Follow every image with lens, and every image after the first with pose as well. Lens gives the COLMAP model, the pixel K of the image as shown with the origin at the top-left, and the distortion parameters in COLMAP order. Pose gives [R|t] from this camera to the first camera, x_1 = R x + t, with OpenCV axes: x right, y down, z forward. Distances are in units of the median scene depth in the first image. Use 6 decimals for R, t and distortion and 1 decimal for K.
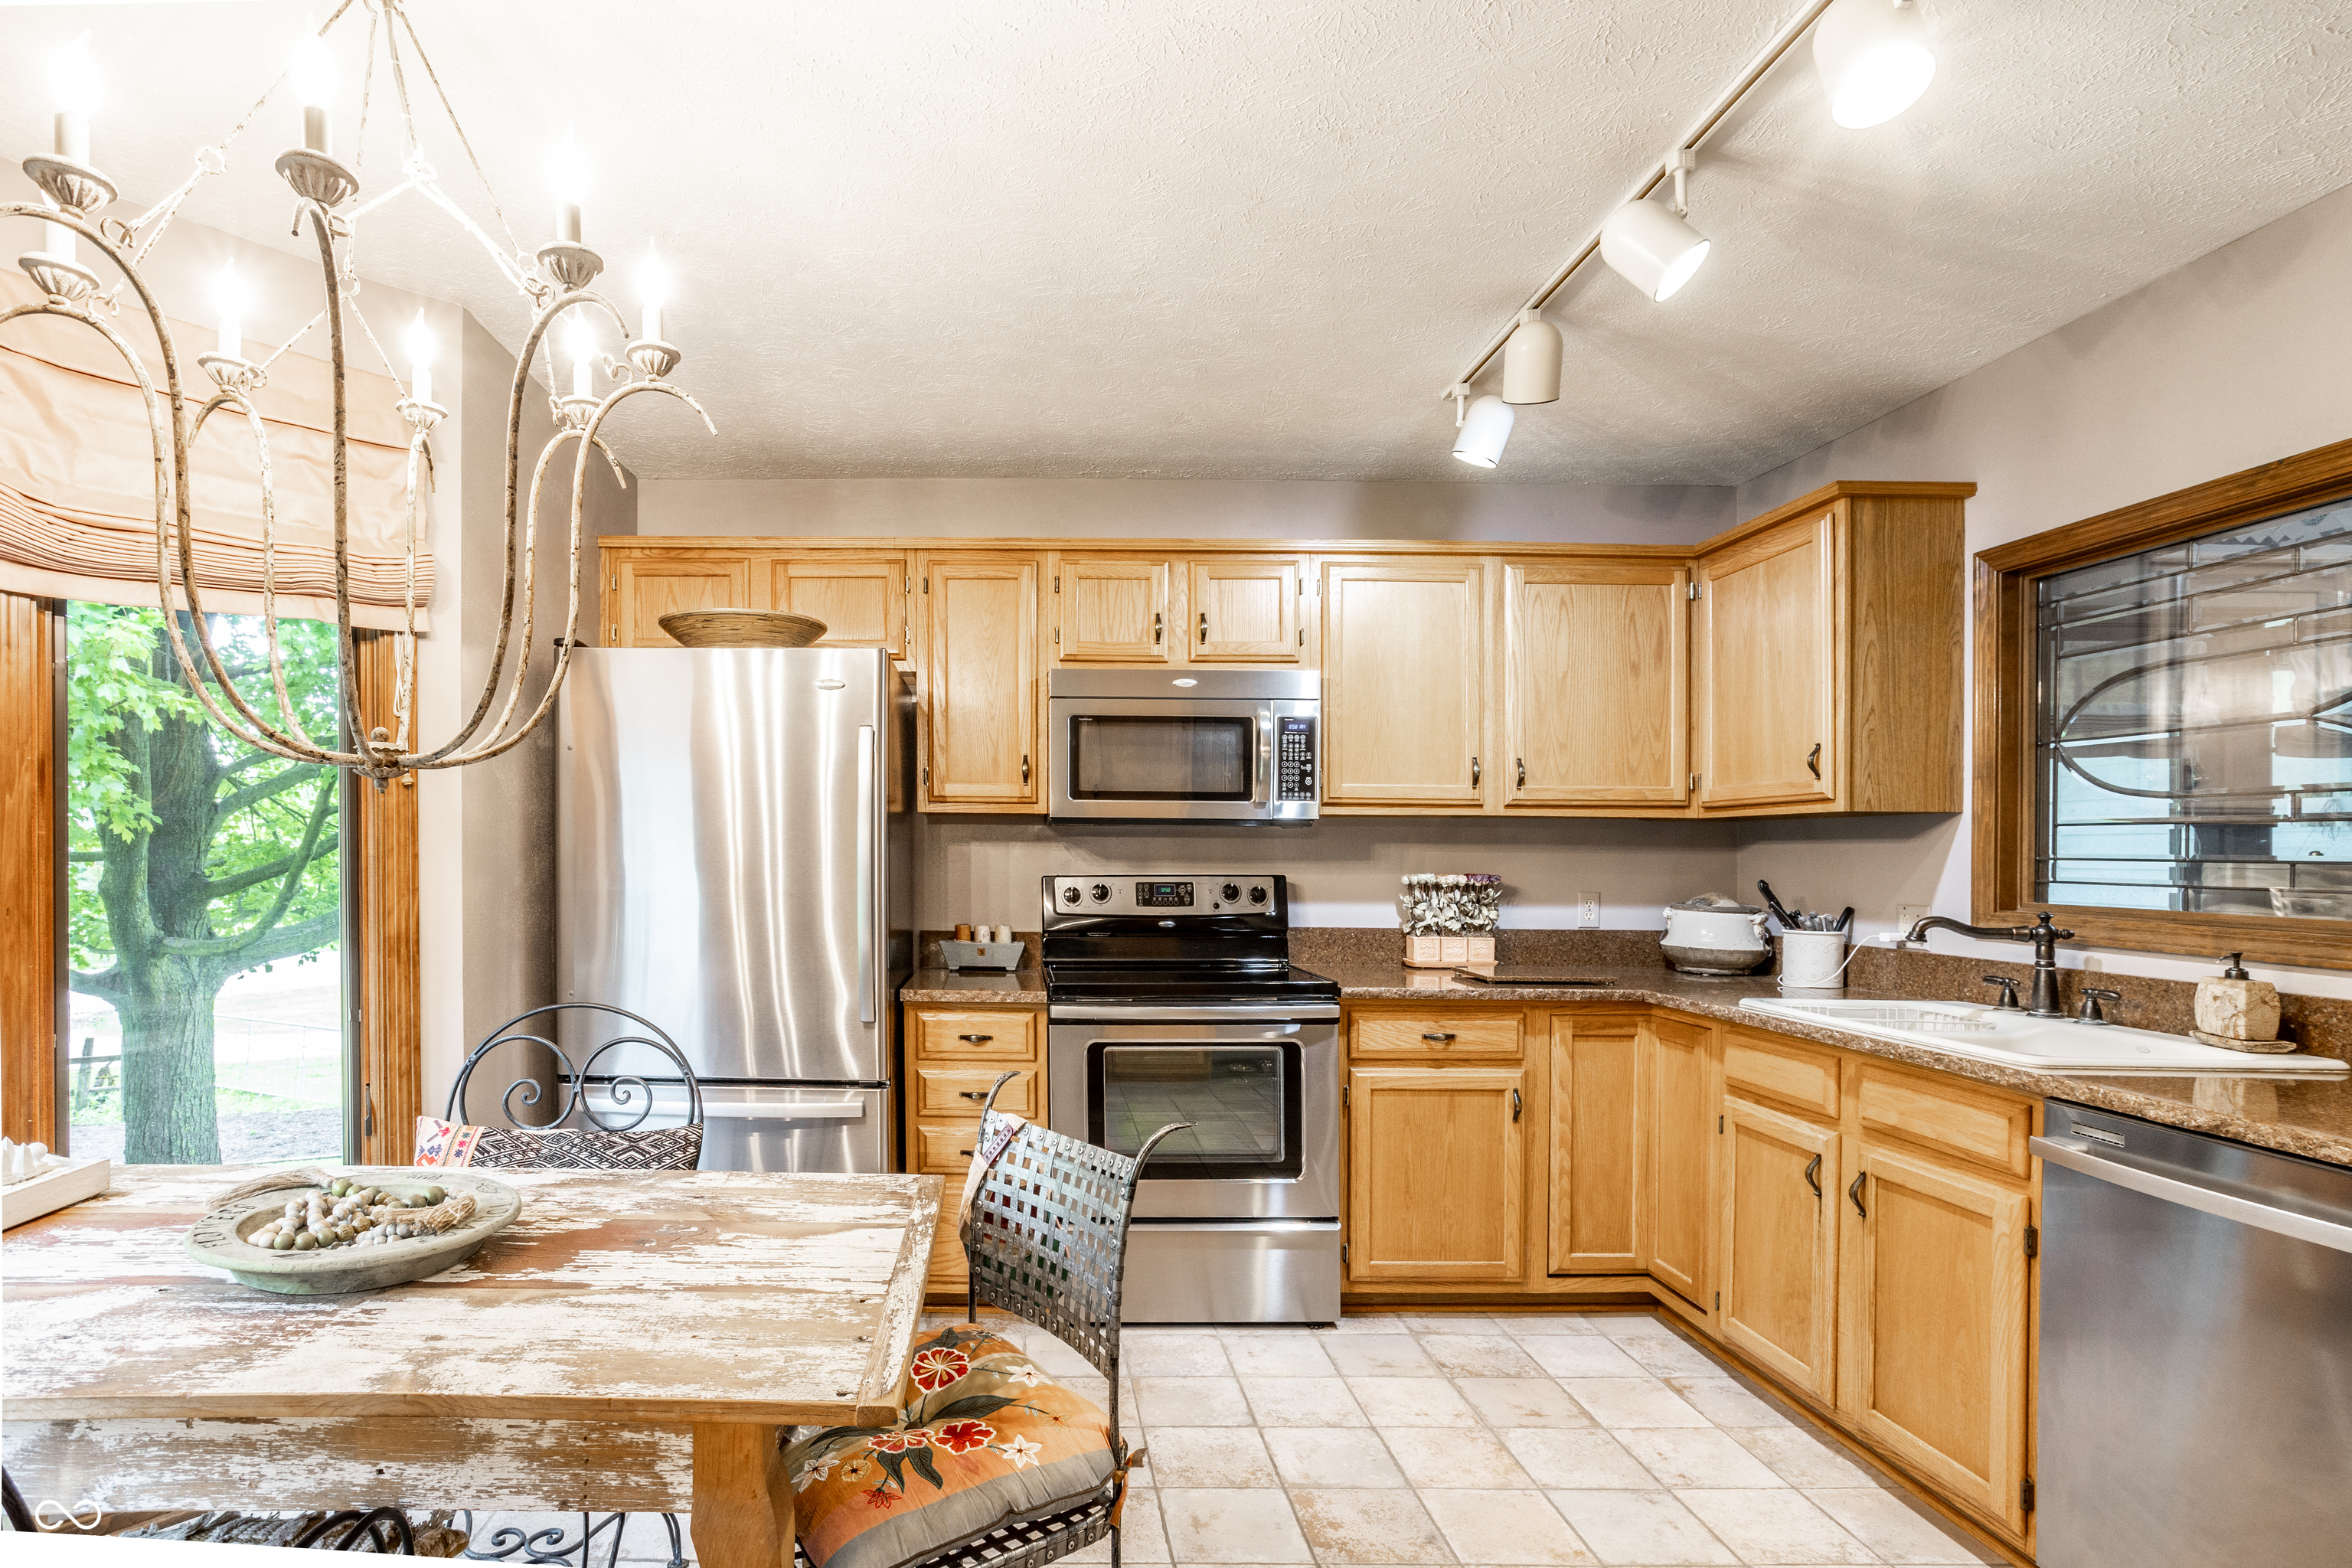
lens RADIAL K [[1153.6, 0, 945.1], [0, 1153.6, 858.7], [0, 0, 1]] dist [-0.057749, 0.056232]
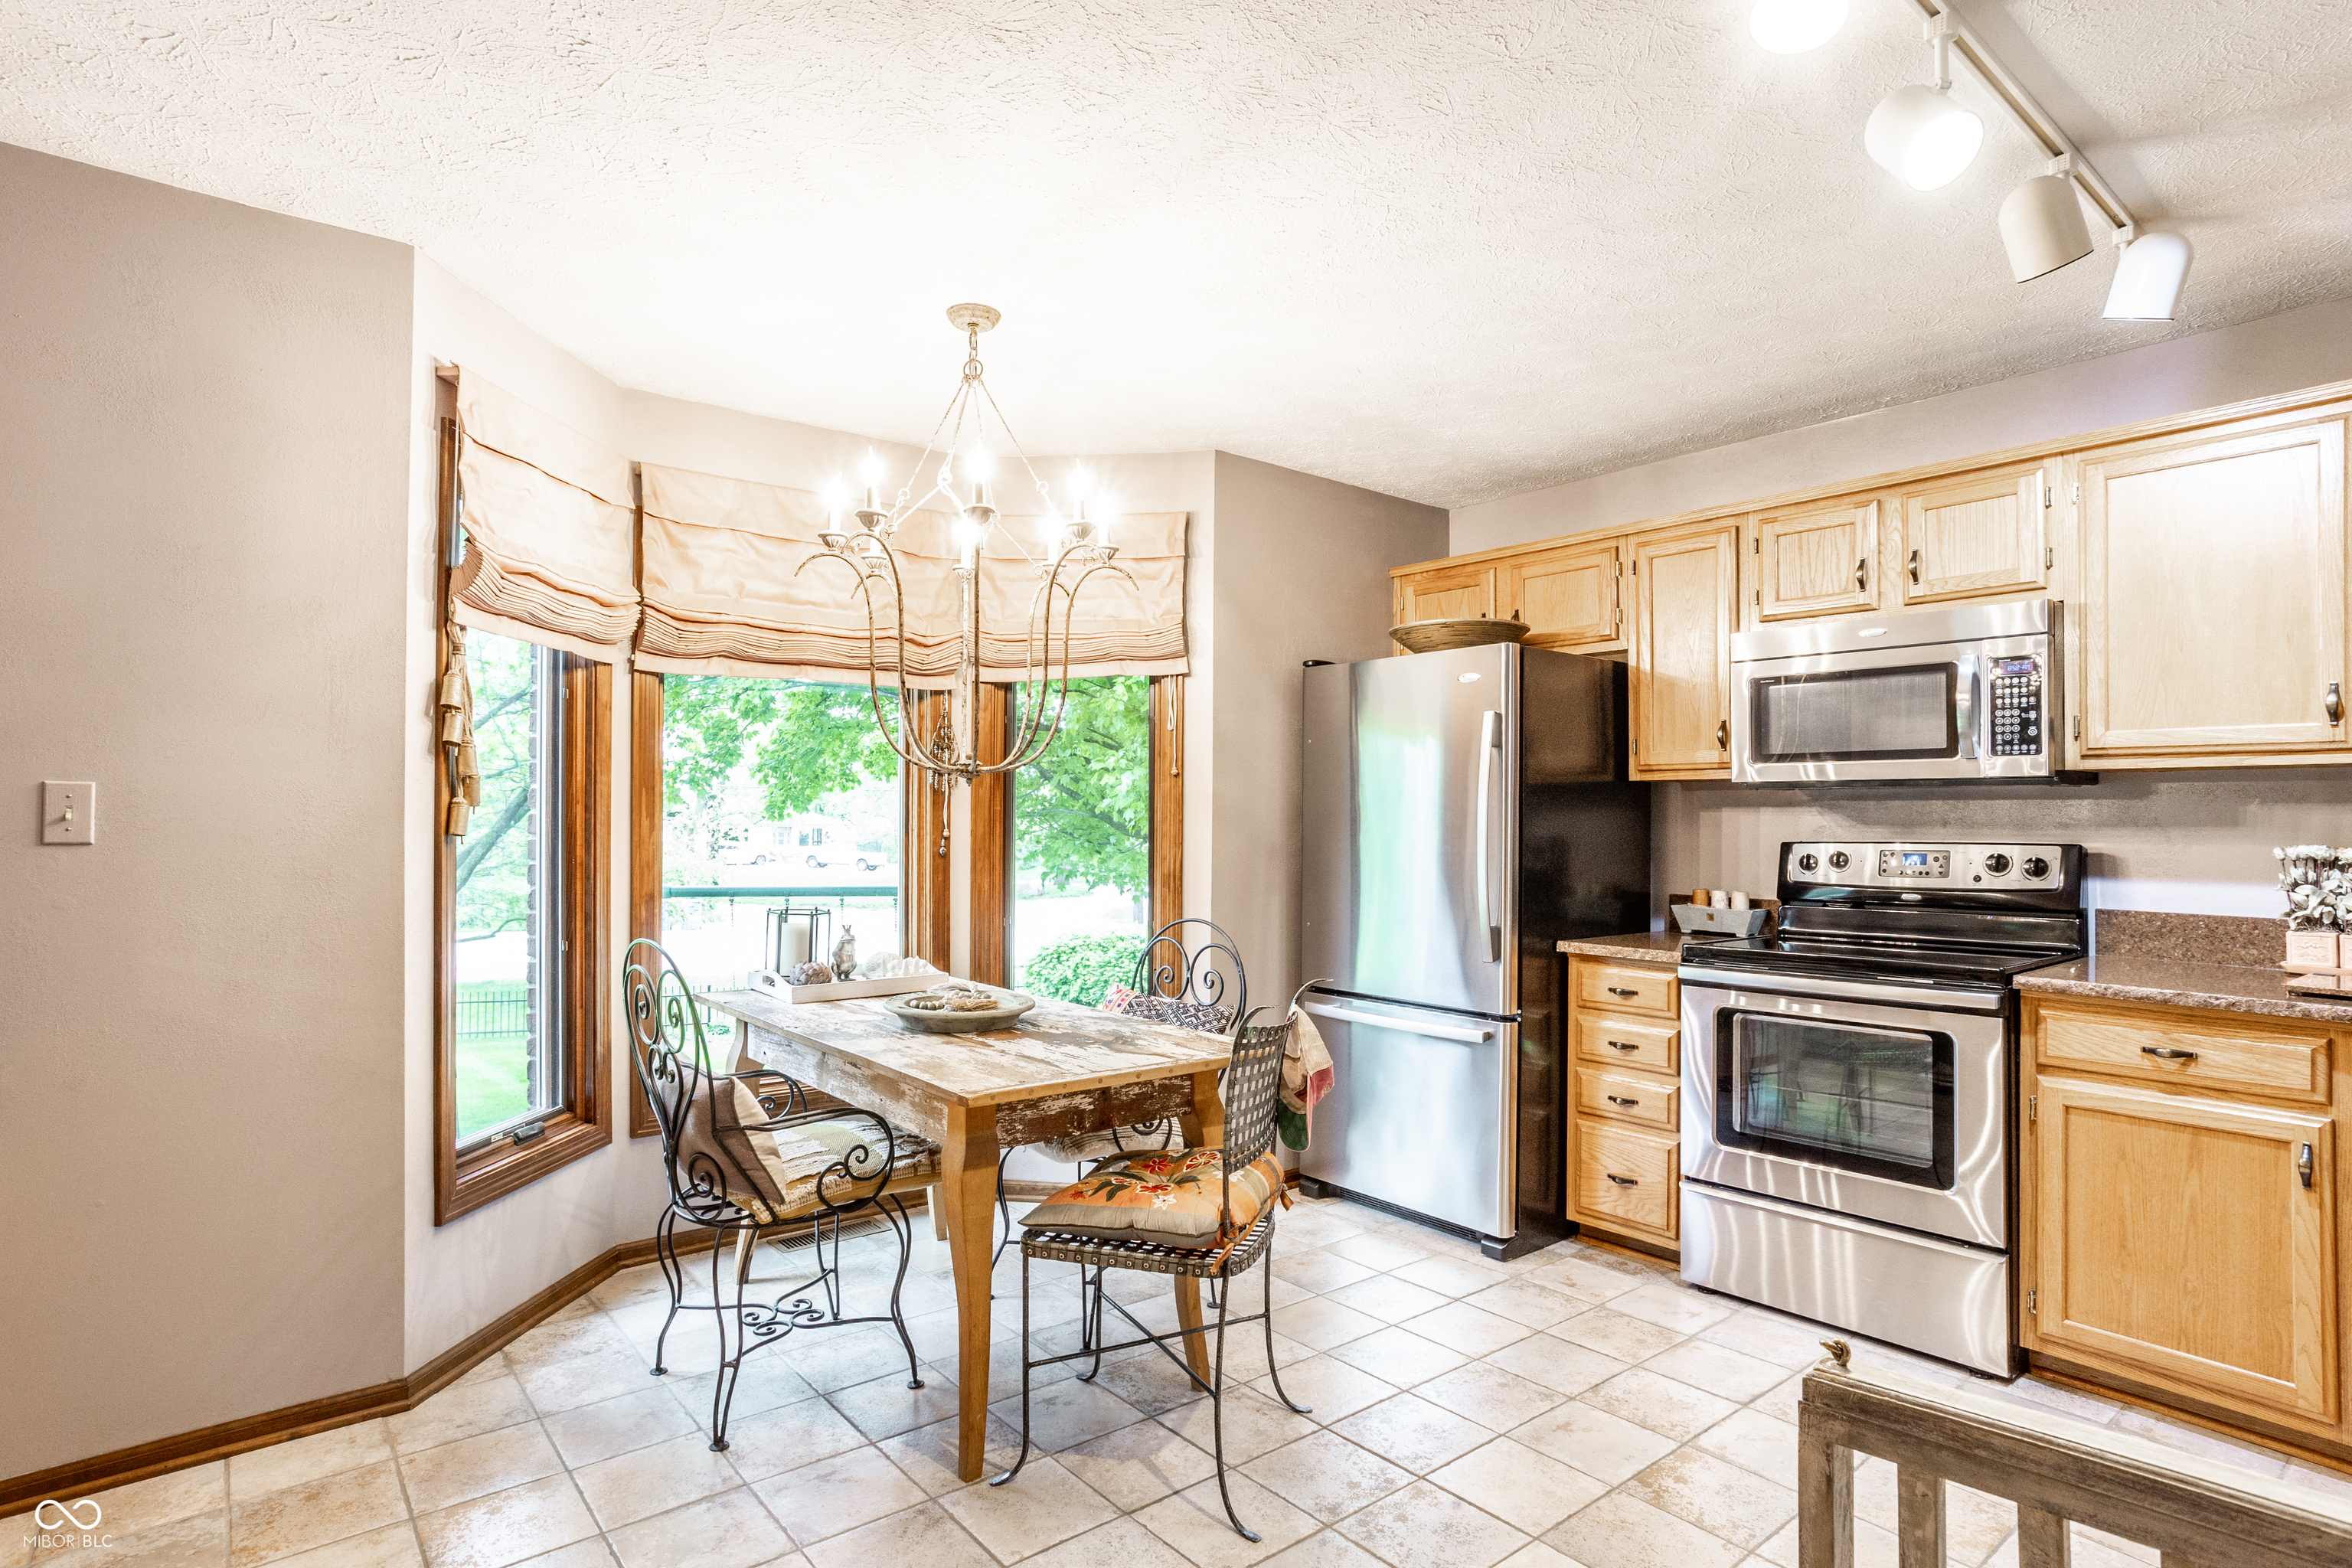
lens RADIAL K [[1169.4, 0, 1176.0], [0, 1169.4, 784.0], [0, 0, 1]] dist [-0.086461, 0.058815]
pose [[0.656722, -0.024975, -0.753719, 0.526079], [-0.004162, 0.999316, -0.036739, 0.004130], [0.754122, 0.027264, 0.656169, -0.015842]]
